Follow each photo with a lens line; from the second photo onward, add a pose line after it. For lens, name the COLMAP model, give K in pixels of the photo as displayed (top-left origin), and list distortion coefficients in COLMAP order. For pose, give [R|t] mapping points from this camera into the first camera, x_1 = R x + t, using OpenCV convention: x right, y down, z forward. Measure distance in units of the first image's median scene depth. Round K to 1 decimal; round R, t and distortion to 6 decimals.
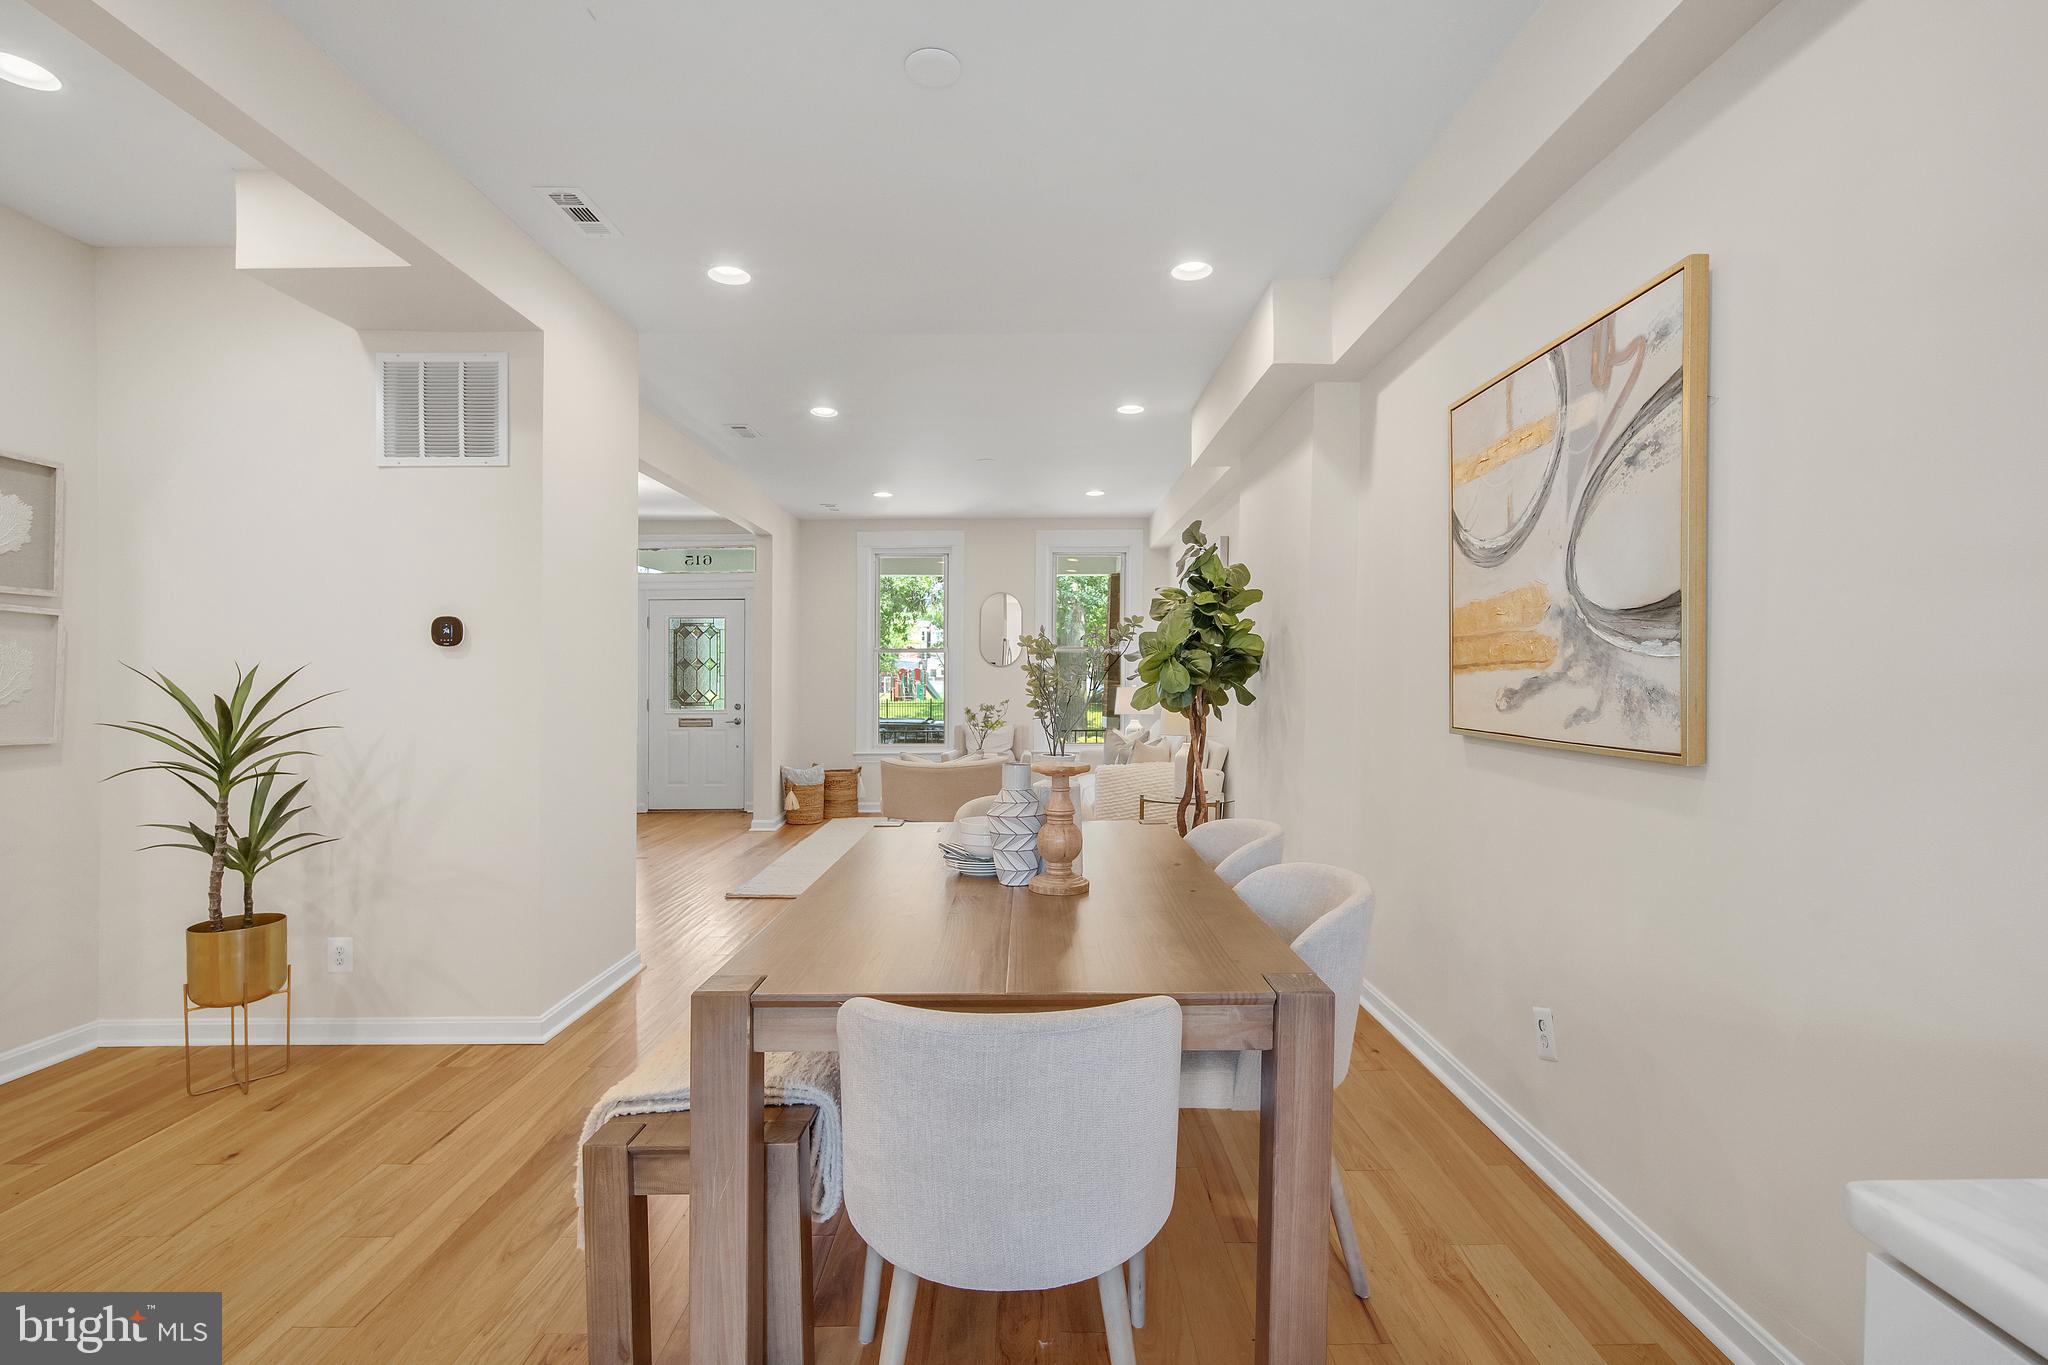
lens RADIAL K [[916.2, 0, 1046.8], [0, 916.2, 677.7], [0, 0, 1]] dist [-0.005133, 0.000332]
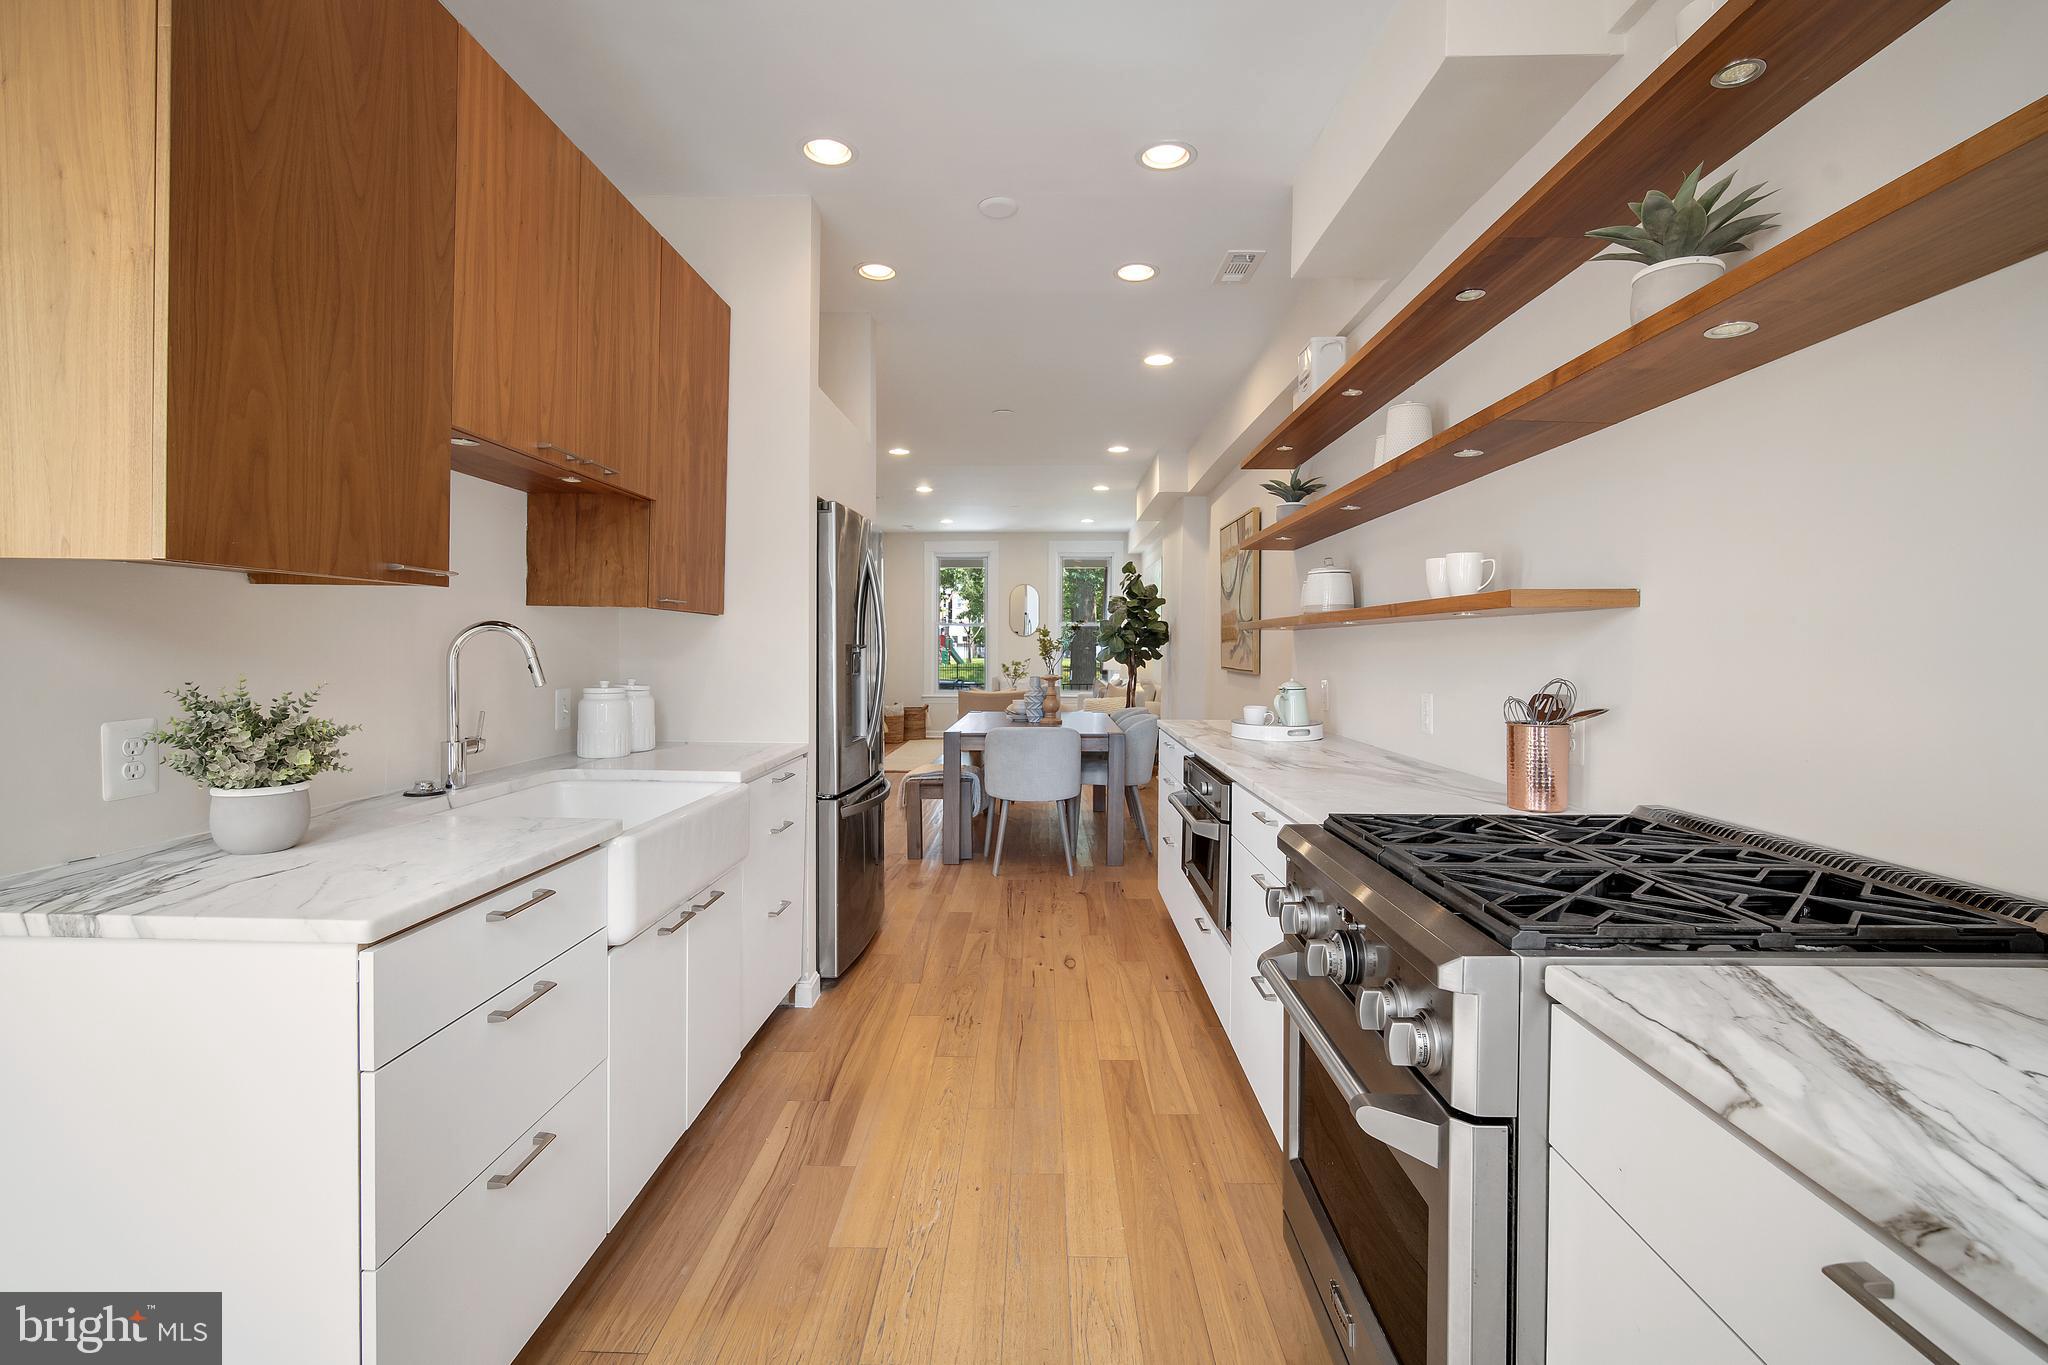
lens RADIAL K [[916.2, 0, 1046.8], [0, 916.2, 677.7], [0, 0, 1]] dist [-0.005133, 0.000332]
pose [[0.999766, 0.003554, -0.021351, 0.046904], [-0.002761, 0.999308, 0.037081, -0.002141], [0.021468, -0.037013, 0.999084, -1.291808]]
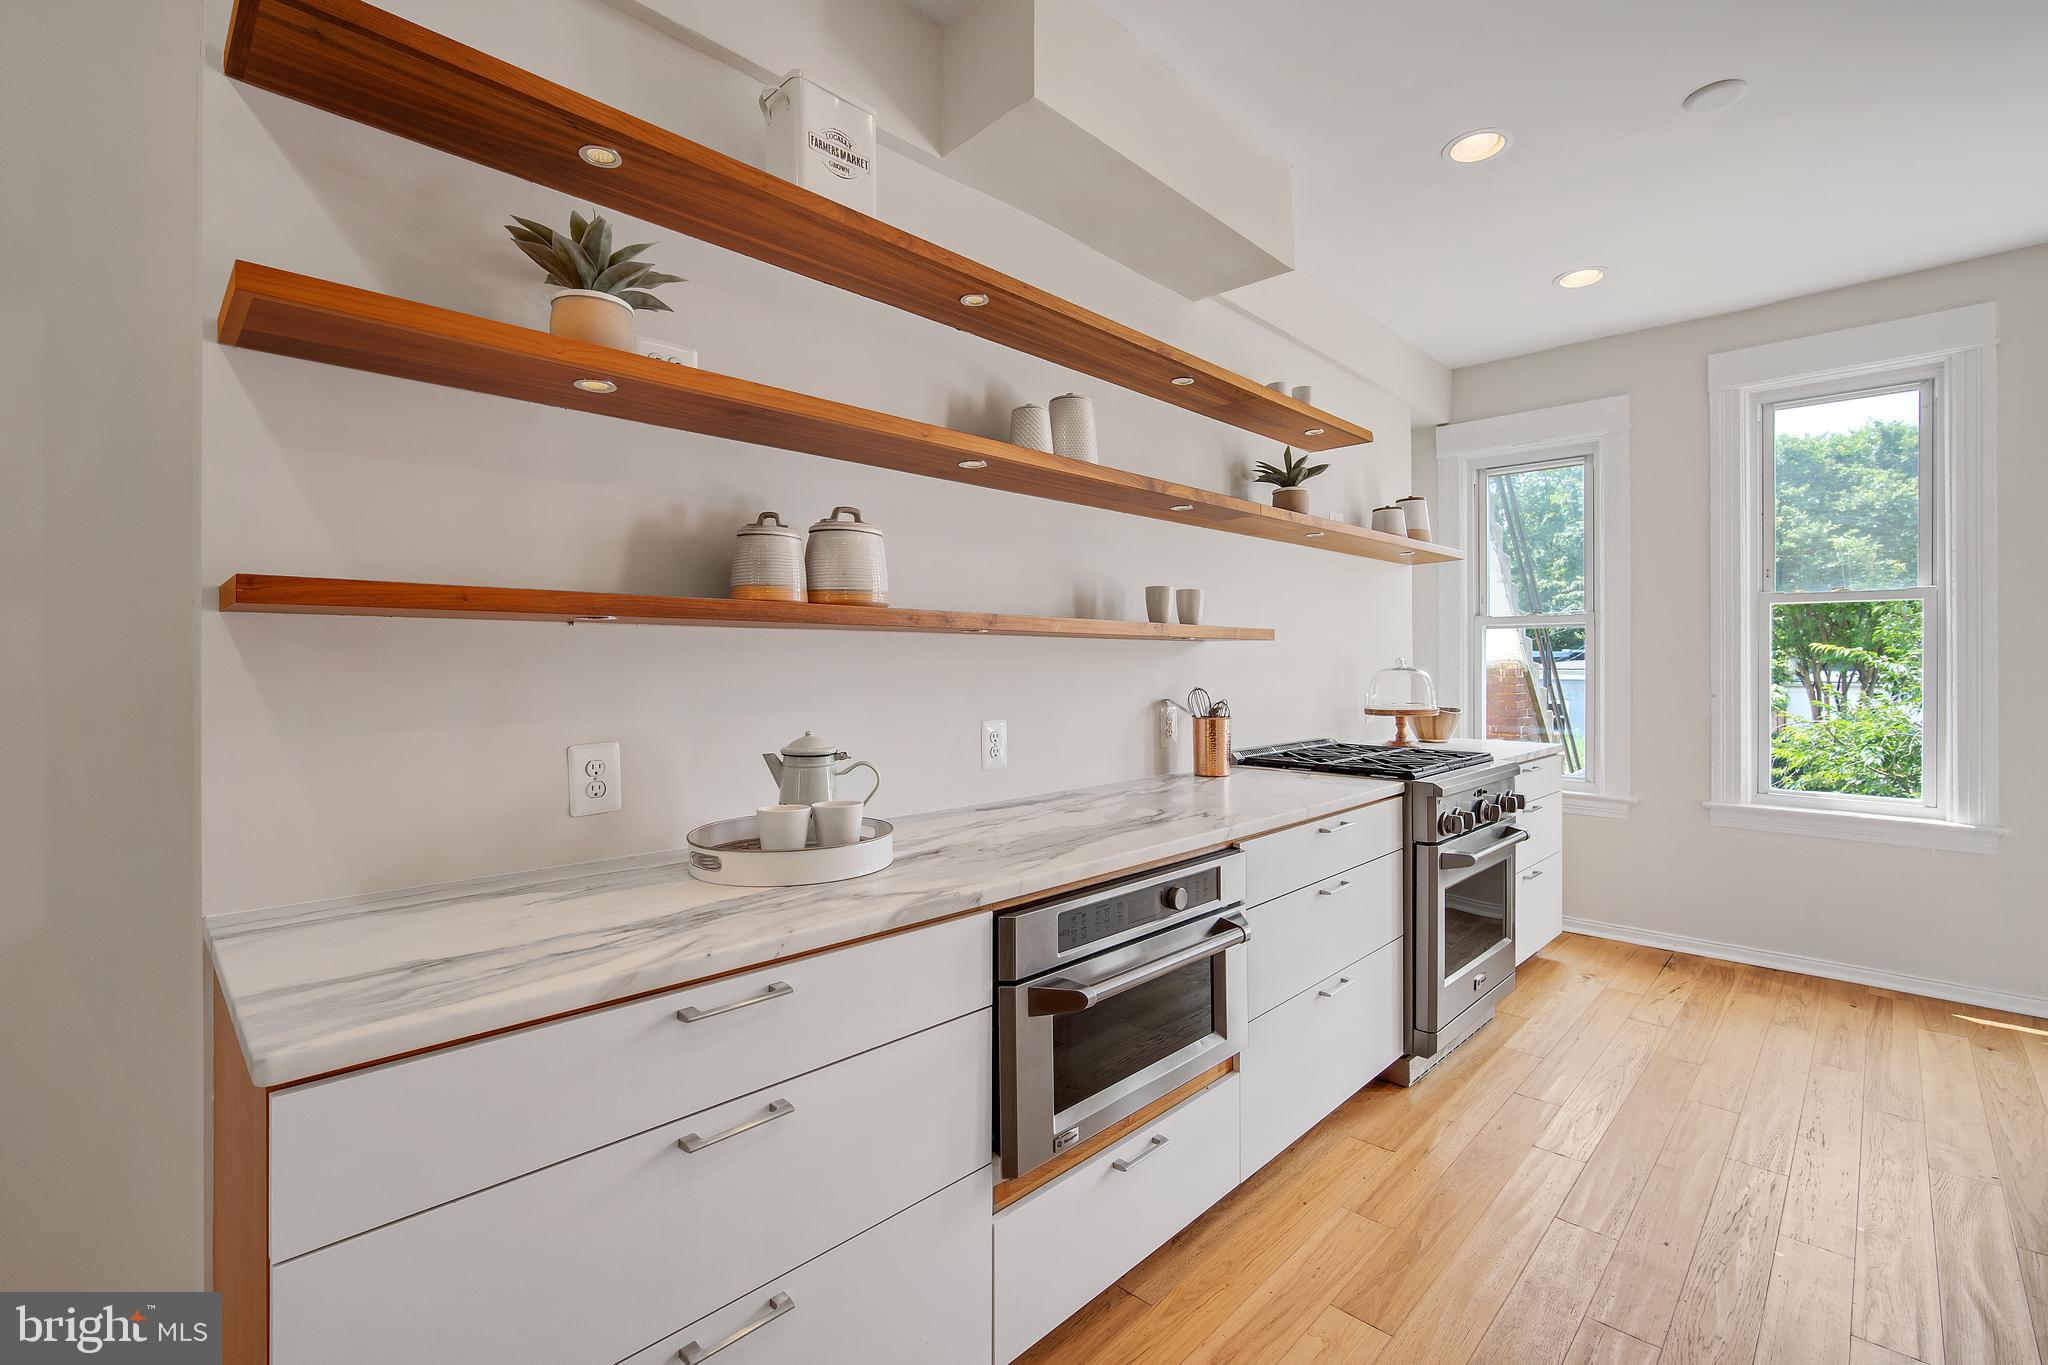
lens RADIAL K [[895.7, 0, 1027.7], [0, 895.7, 663.2], [0, 0, 1]] dist [-0.014829, -0.000111]
pose [[-0.698813, 0.000820, 0.715304, -0.162983], [0.000243, 1.000000, -0.000909, -0.000373], [-0.715304, -0.000461, -0.698813, 0.229286]]
